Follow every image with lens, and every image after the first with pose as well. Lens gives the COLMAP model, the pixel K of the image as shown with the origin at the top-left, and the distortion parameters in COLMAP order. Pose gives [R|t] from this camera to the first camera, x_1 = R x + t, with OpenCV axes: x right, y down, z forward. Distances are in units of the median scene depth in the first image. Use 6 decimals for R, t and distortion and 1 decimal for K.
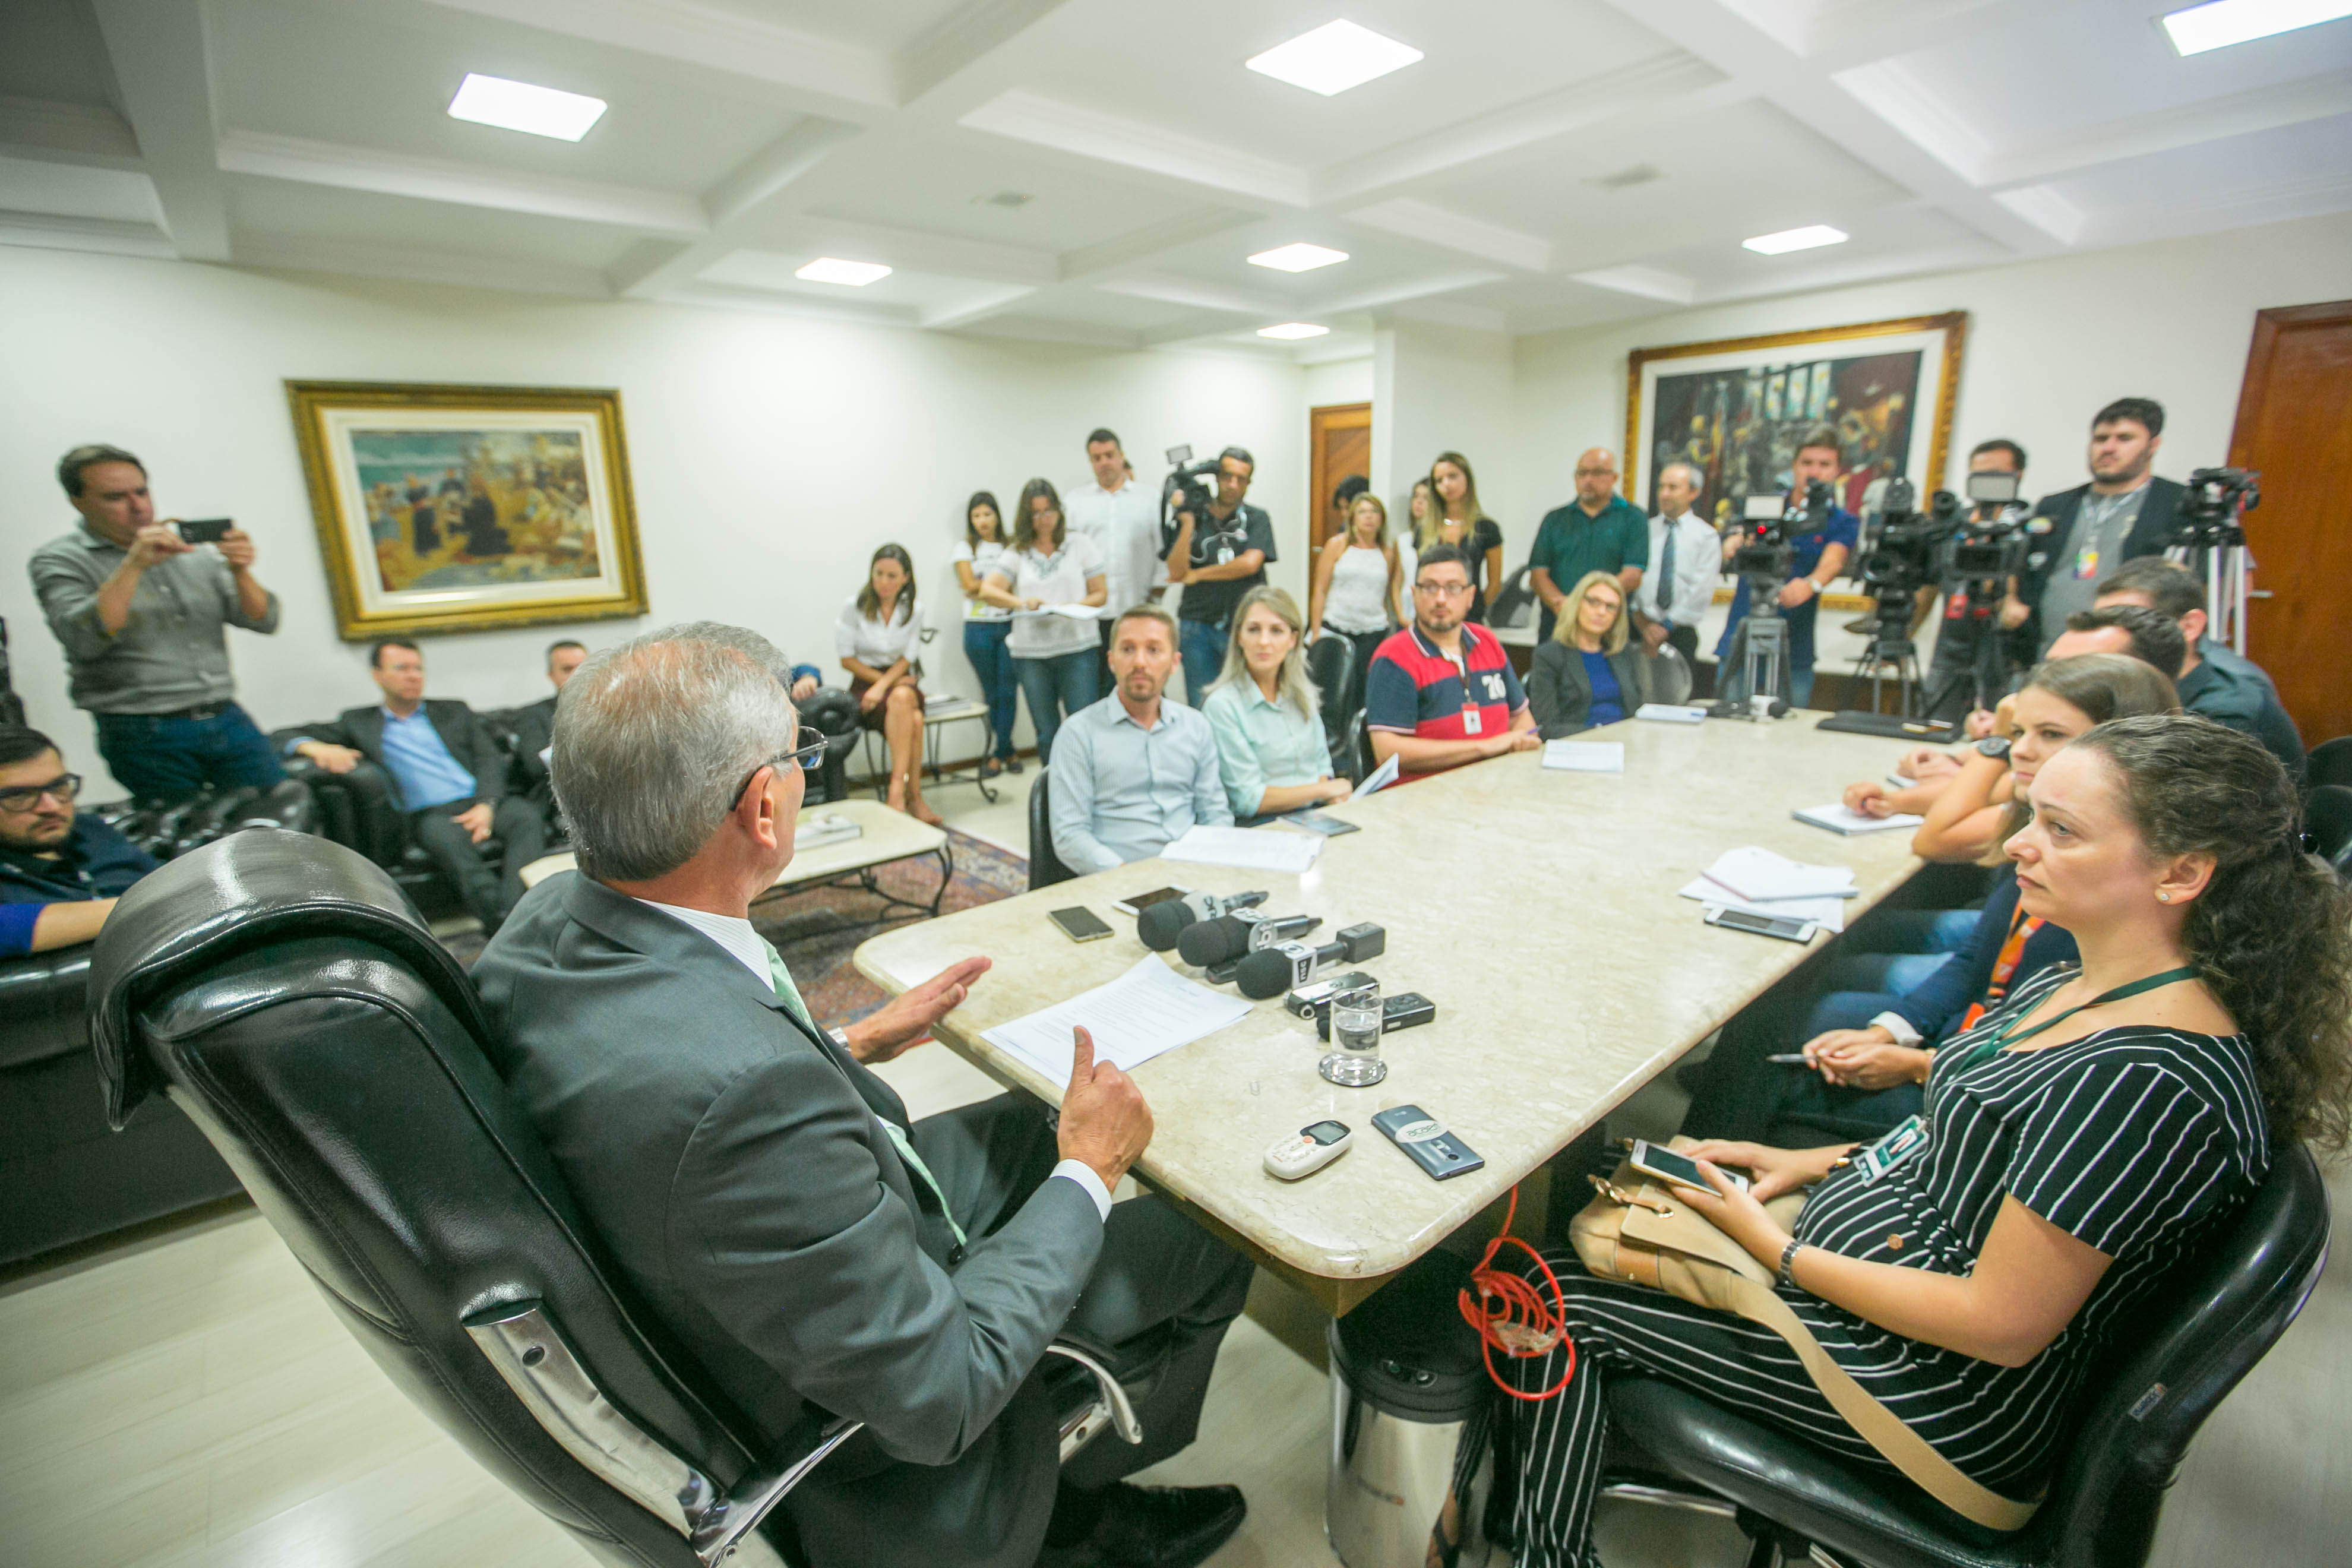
lens RADIAL K [[1061.0, 0, 1176.0], [0, 1061.0, 784.0], [0, 0, 1]] dist [-0.048891, 0.013499]
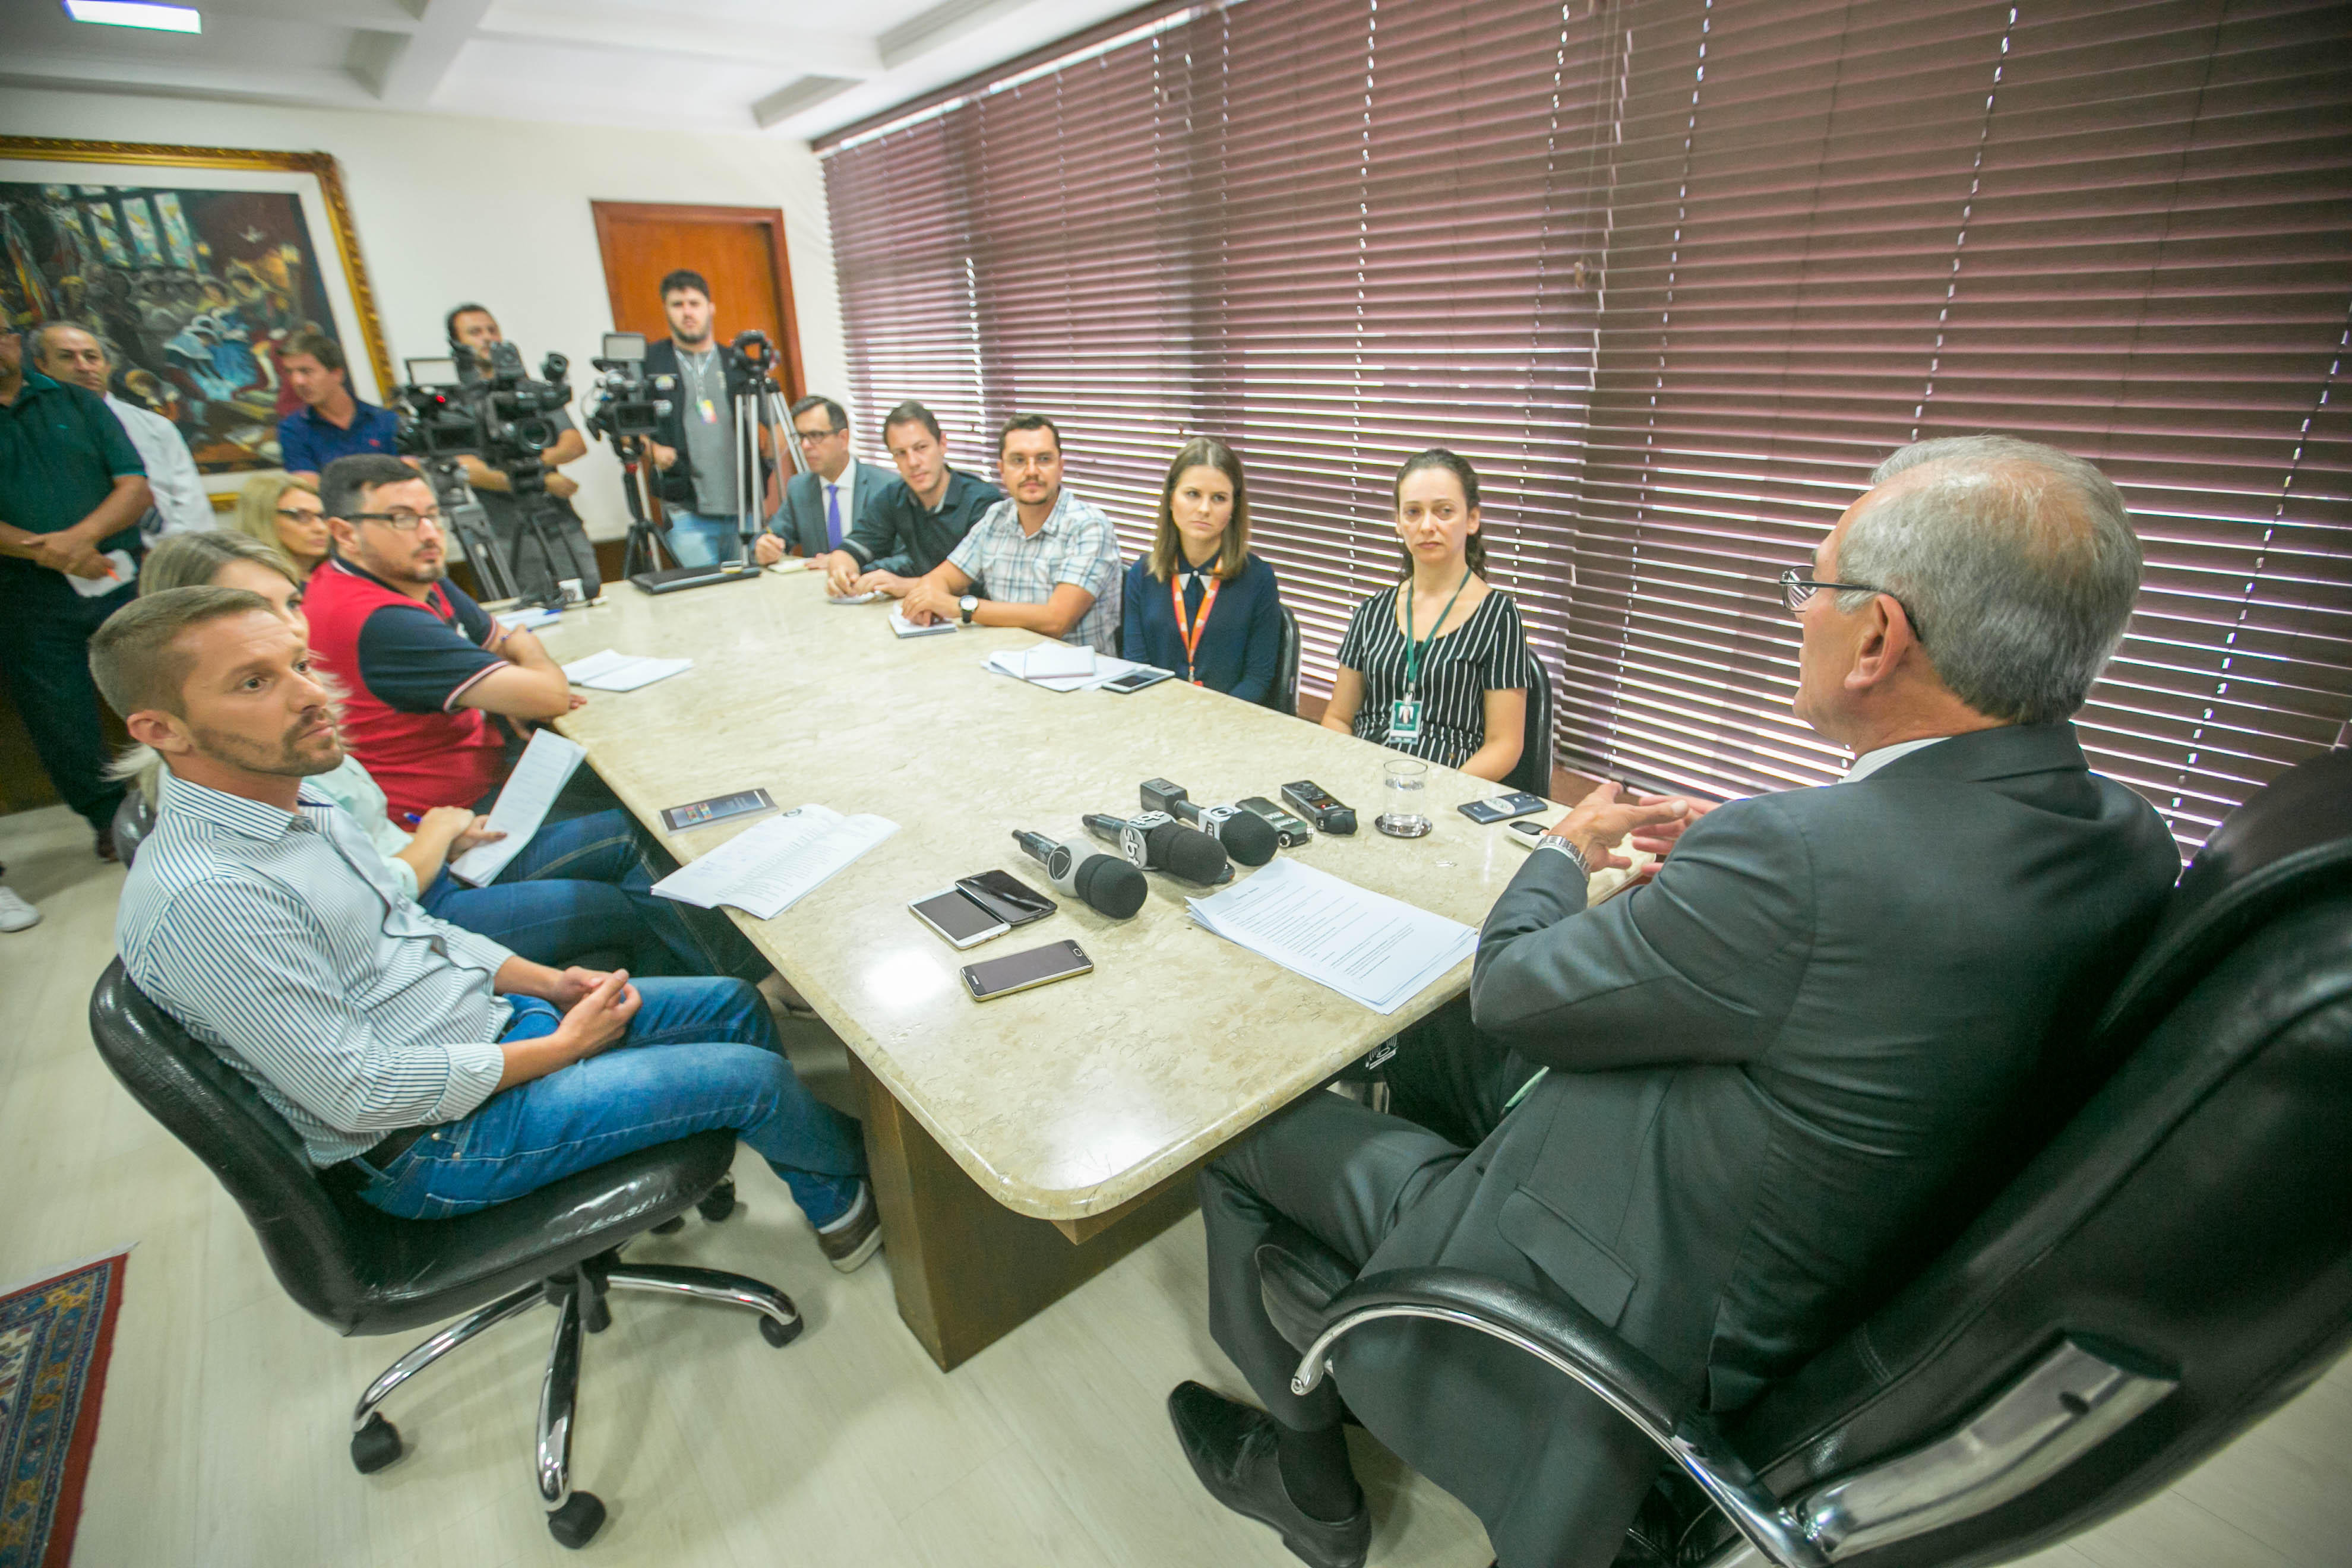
lens RADIAL K [[1061.0, 0, 1176.0], [0, 1061.0, 784.0], [0, 0, 1]] dist [-0.048891, 0.013499]
pose [[0.031883, -0.373553, 0.927061, -0.410578], [0.274207, 0.895213, 0.351290, -0.116211], [-0.961142, 0.243007, 0.130973, 0.477688]]
